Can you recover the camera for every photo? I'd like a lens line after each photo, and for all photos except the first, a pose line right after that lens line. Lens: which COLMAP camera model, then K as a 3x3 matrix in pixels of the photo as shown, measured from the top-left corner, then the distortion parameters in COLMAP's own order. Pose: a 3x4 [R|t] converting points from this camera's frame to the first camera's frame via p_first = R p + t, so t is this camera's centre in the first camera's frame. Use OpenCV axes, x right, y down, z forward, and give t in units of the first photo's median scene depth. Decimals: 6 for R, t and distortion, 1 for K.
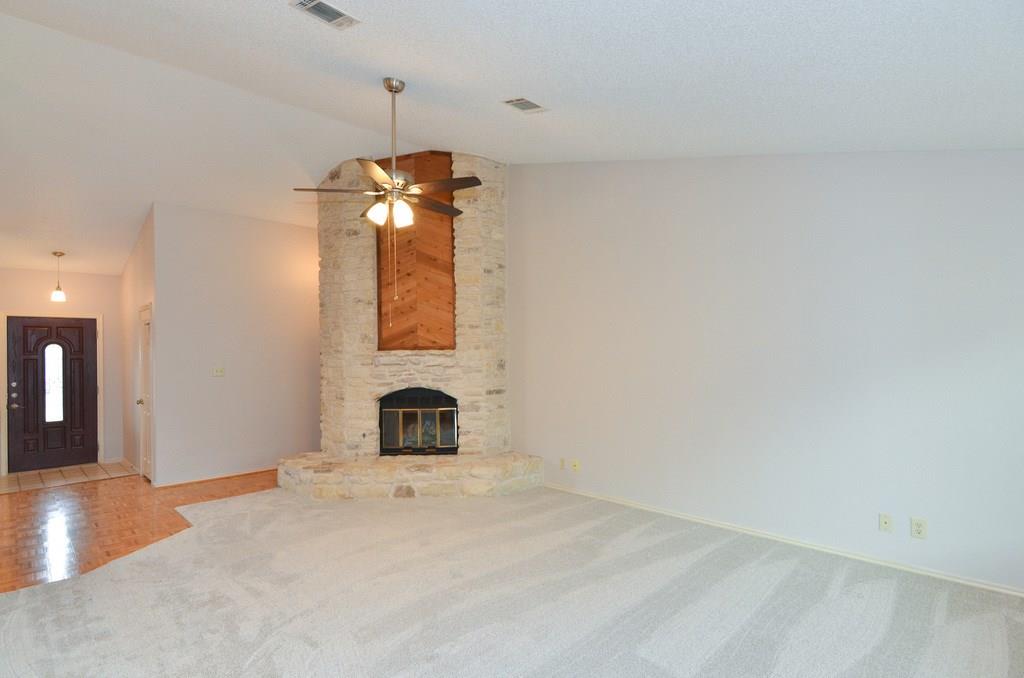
lens RADIAL K [[509.9, 0, 514.3], [0, 509.9, 349.3], [0, 0, 1]] dist [0.001739, -0.000443]
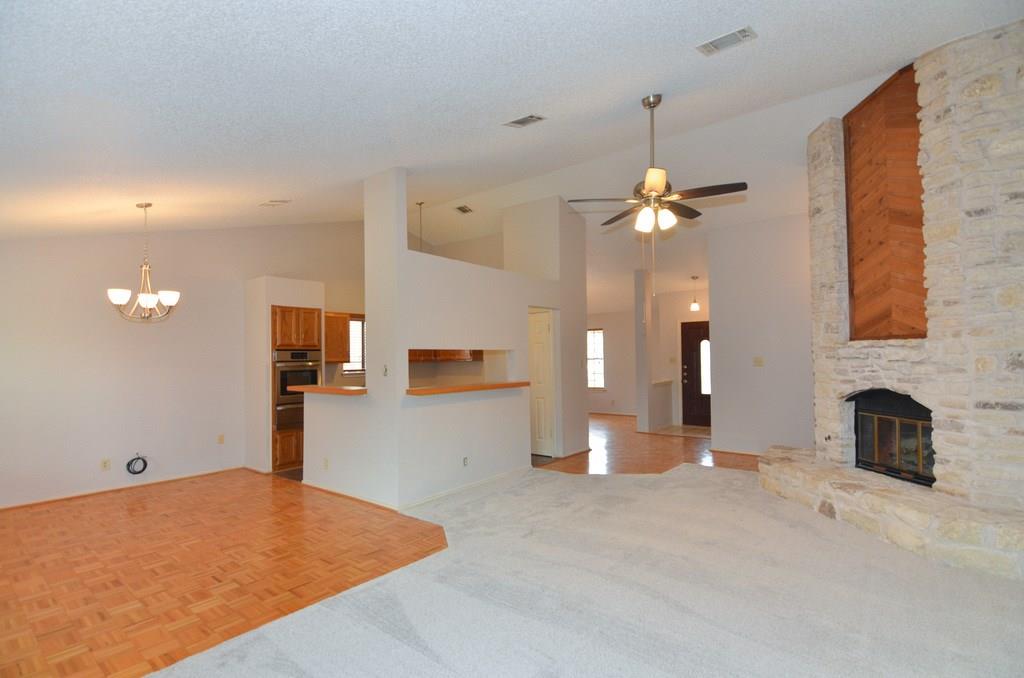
lens RADIAL K [[493.2, 0, 507.9], [0, 493.2, 347.8], [0, 0, 1]] dist [0.012880, -0.012318]
pose [[0.110296, -0.003655, -0.993892, 0.493259], [0.020716, 0.999784, -0.001378, 0.002617], [0.993683, -0.020438, 0.110348, 0.356830]]
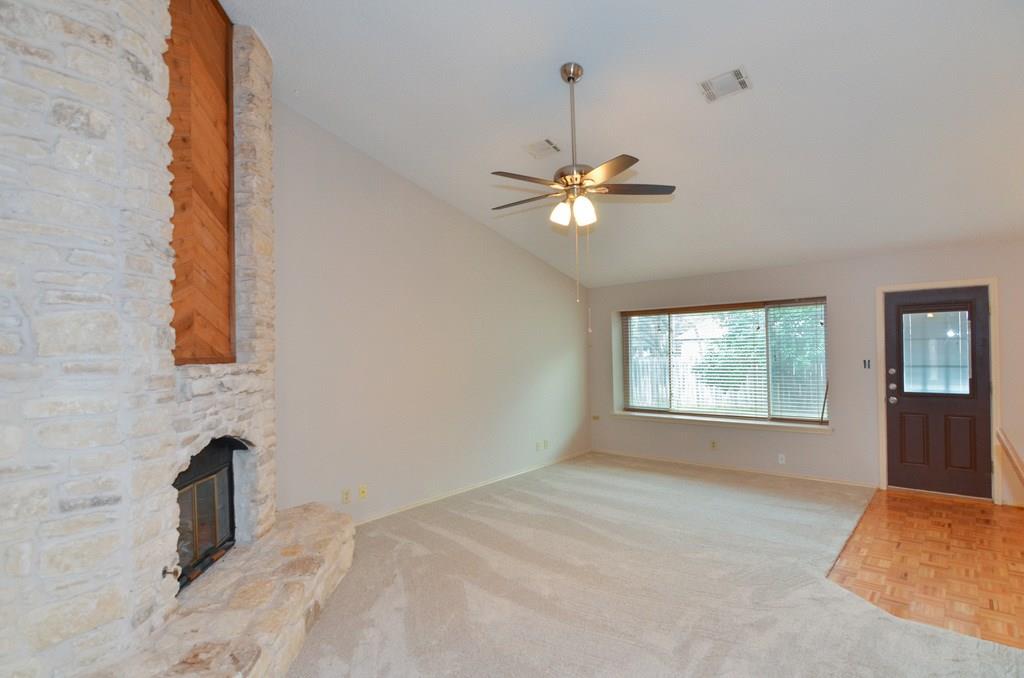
lens RADIAL K [[510.0, 0, 511.9], [0, 510.0, 348.0], [0, 0, 1]] dist [0.005492, -0.007188]
pose [[-0.075186, 0.020268, 0.996964, -0.726953], [0.015581, 0.999695, -0.019149, -0.000090], [-0.997048, 0.014094, -0.075479, 0.749044]]
